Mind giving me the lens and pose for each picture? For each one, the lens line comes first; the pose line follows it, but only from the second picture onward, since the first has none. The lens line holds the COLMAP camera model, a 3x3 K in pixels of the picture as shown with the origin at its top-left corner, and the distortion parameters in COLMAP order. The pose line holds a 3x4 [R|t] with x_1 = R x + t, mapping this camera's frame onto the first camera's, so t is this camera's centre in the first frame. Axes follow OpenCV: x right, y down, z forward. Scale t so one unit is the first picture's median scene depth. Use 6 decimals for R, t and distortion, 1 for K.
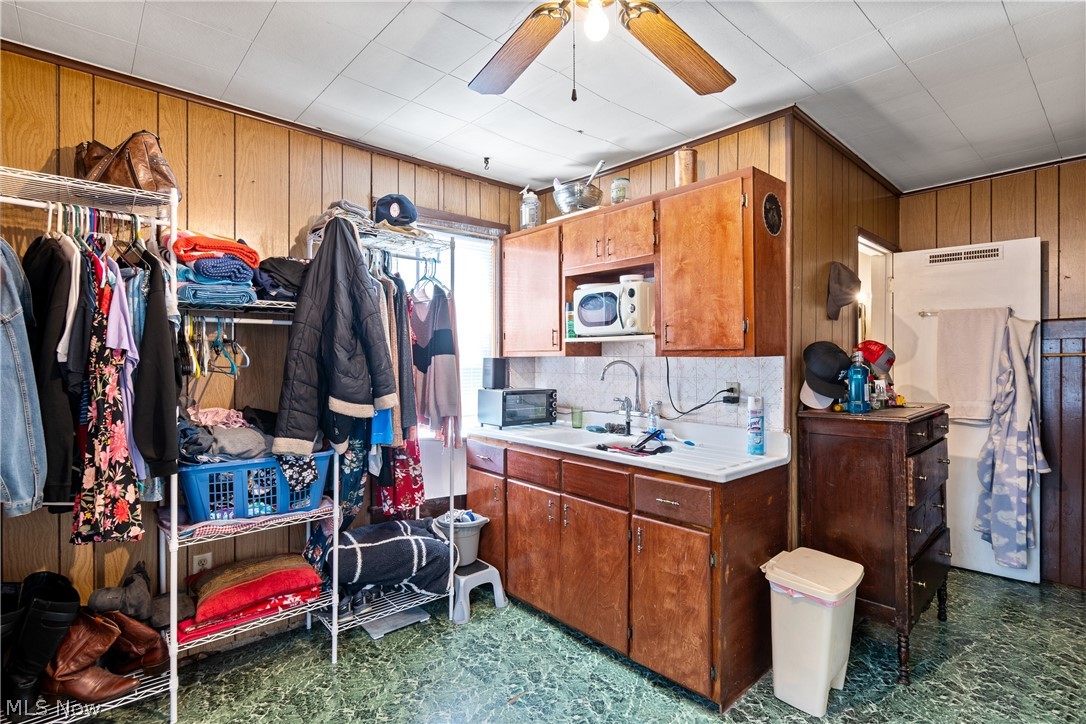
lens RADIAL K [[516.1, 0, 554.3], [0, 516.1, 358.7], [0, 0, 1]] dist [0.000456, -0.000107]
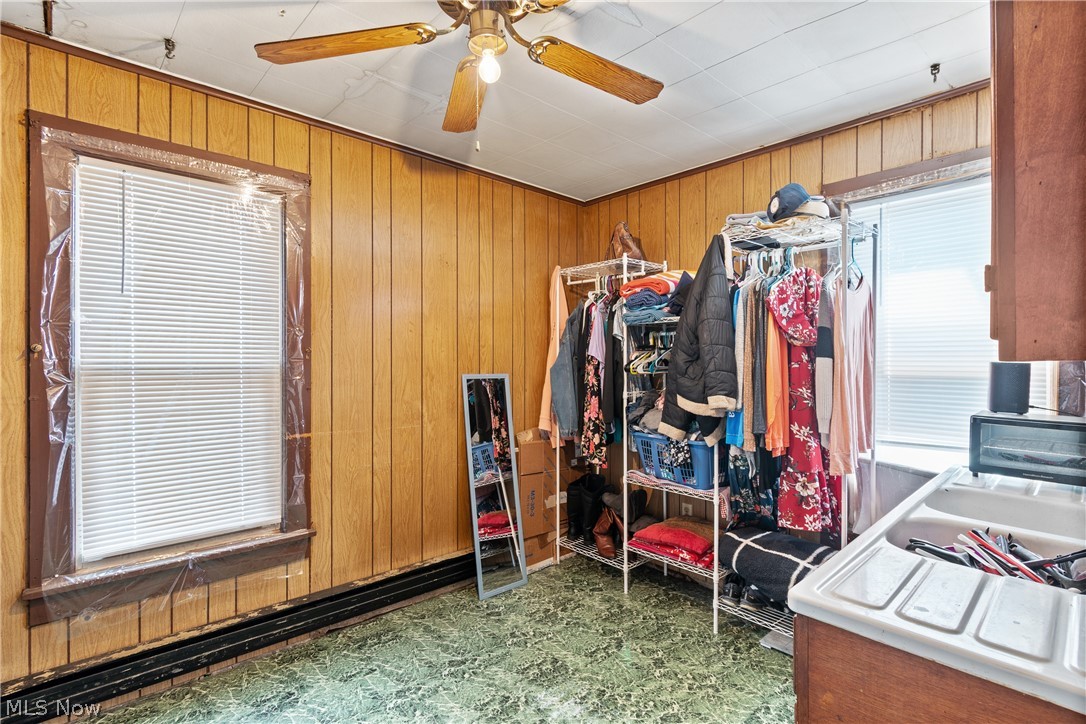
lens RADIAL K [[516.1, 0, 554.3], [0, 516.1, 358.7], [0, 0, 1]] dist [0.000456, -0.000107]
pose [[0.007031, -0.000236, -0.999975, 0.756000], [-0.002639, 0.999996, -0.000255, -0.006276], [0.999972, 0.002641, 0.007030, 0.698086]]
